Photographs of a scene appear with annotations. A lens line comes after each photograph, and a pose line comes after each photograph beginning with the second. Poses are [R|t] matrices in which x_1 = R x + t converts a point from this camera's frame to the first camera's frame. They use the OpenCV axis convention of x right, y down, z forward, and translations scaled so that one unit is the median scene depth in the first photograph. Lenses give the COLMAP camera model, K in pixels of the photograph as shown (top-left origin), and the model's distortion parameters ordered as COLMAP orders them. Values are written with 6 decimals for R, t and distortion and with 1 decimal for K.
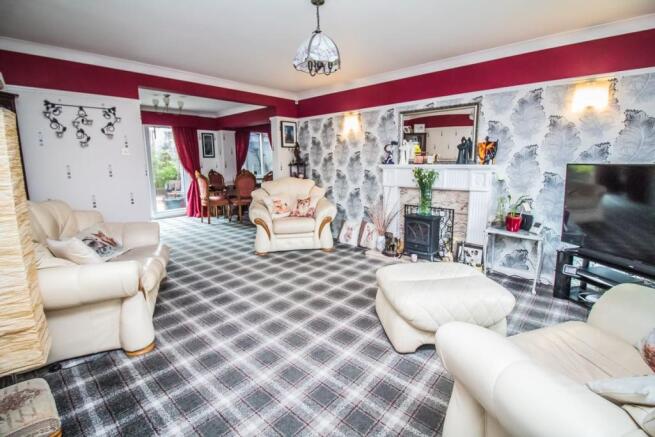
lens RADIAL K [[307.9, 0, 329.4], [0, 307.9, 206.7], [0, 0, 1]] dist [-0.001944, -0.001014]
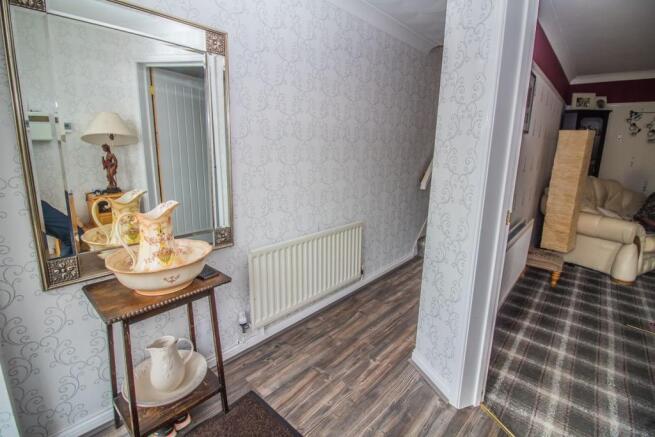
lens RADIAL K [[307.9, 0, 329.4], [0, 307.9, 206.7], [0, 0, 1]] dist [-0.001944, -0.001014]
pose [[0.011492, 0.187156, -0.982263, 0.404874], [-0.161071, 0.969846, 0.182905, 0.035876], [0.986876, 0.156112, 0.041291, -0.275094]]
